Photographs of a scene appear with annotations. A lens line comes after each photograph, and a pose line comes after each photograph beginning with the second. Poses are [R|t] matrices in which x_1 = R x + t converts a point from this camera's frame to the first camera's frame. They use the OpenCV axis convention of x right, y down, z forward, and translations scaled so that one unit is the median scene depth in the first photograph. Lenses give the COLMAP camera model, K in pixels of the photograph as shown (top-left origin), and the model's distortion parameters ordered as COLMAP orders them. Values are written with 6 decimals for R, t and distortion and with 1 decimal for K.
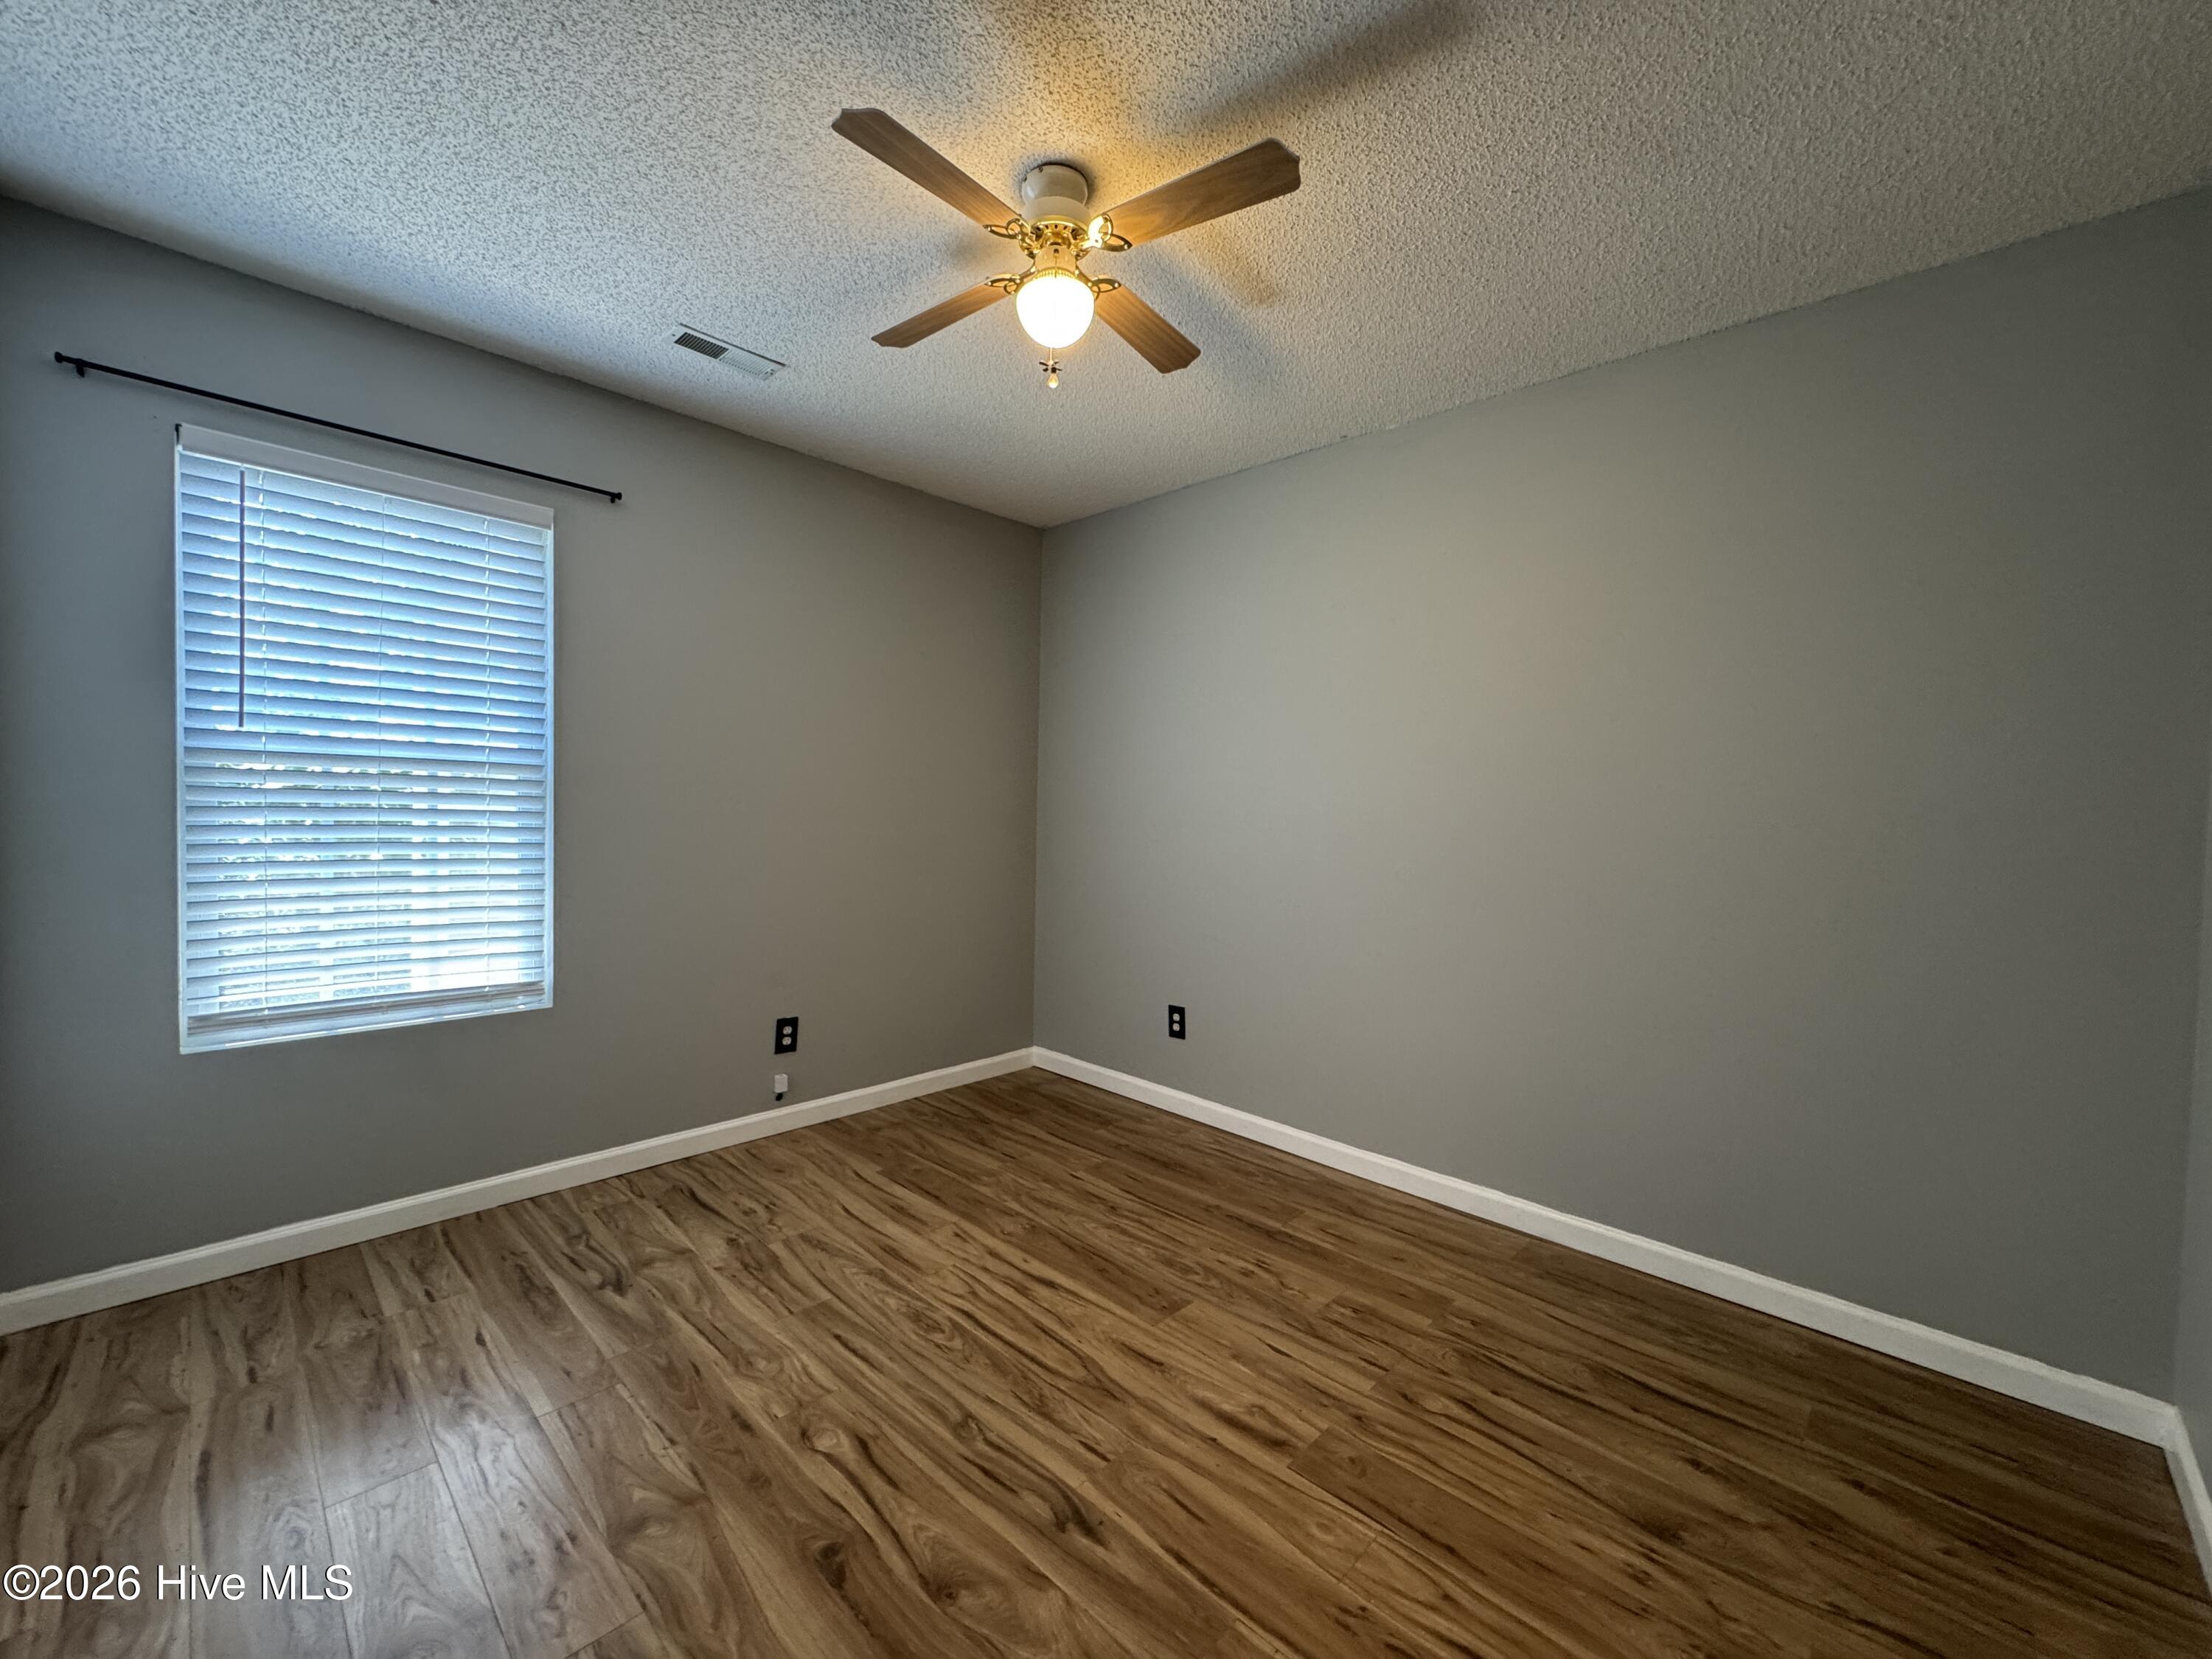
lens RADIAL K [[884.8, 0, 1095.8], [0, 884.8, 828.7], [0, 0, 1]] dist [-0.002036, 0.000611]
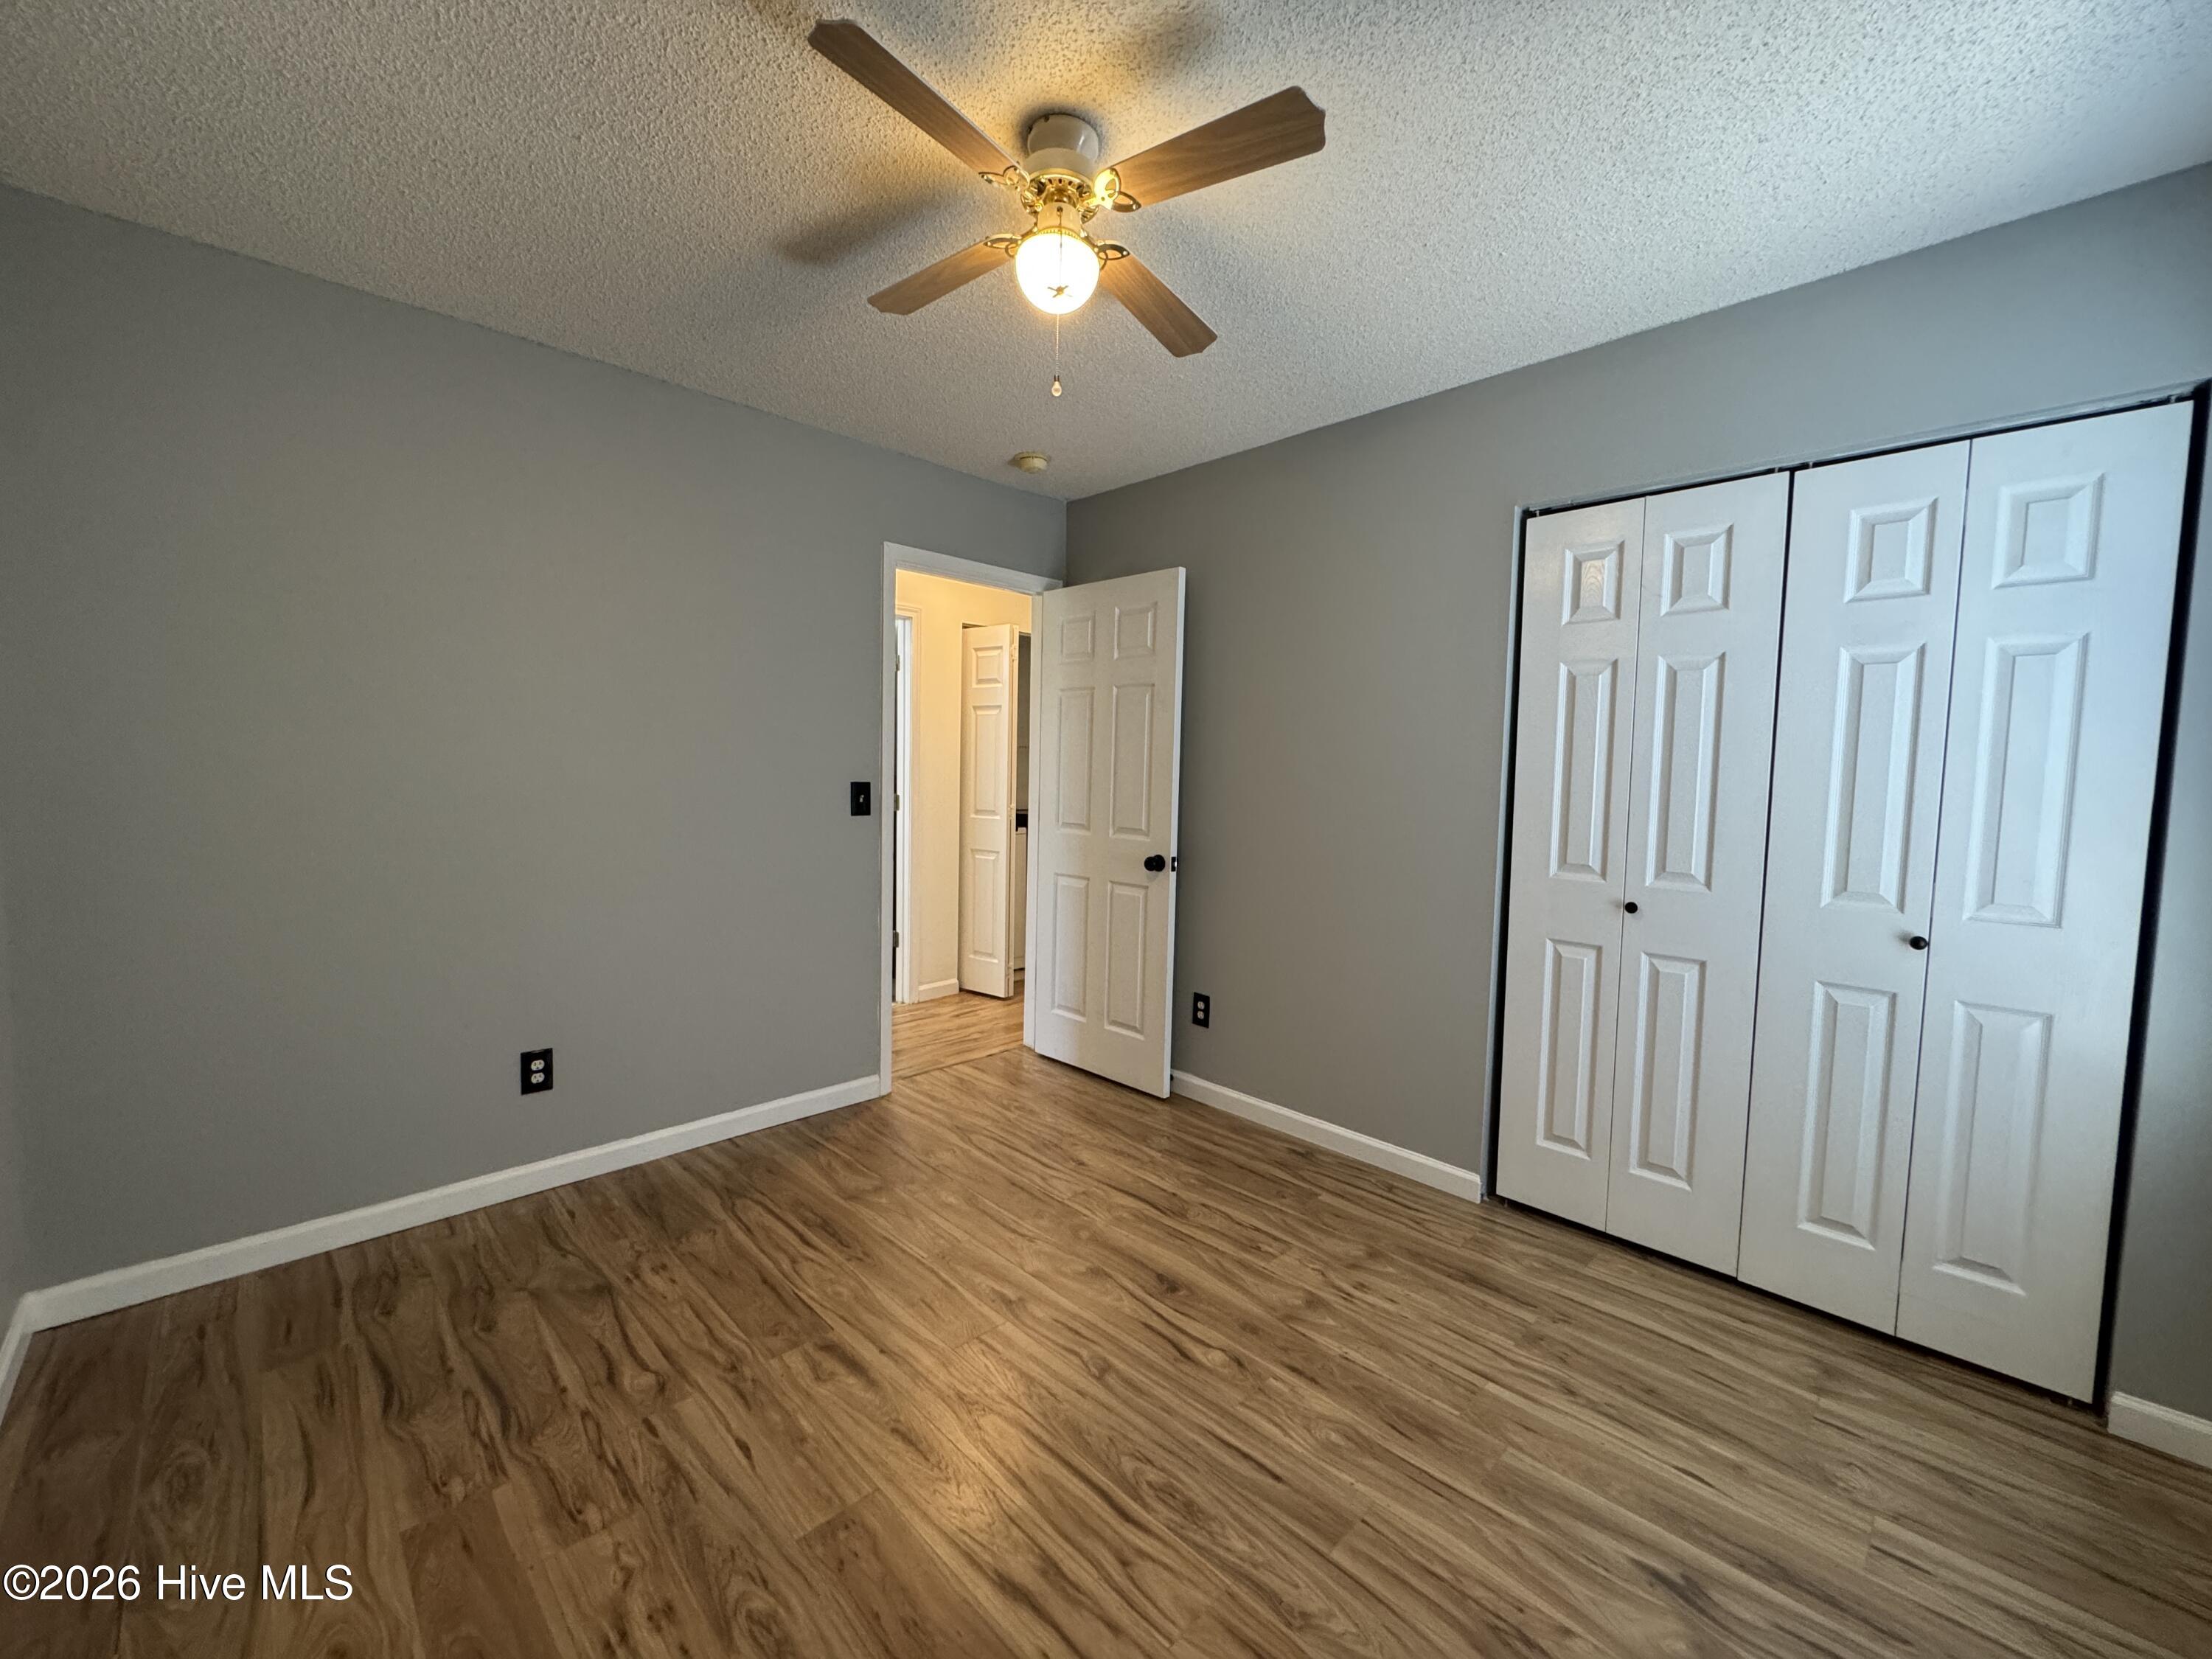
lens RADIAL K [[884.8, 0, 1104.4], [0, 884.8, 830.4], [0, 0, 1]] dist [-0.002036, 0.000611]
pose [[-0.998874, -0.045541, 0.013269, -0.122604], [-0.044042, 0.994300, 0.097096, -0.092290], [-0.017615, 0.096402, -0.995187, 1.828852]]
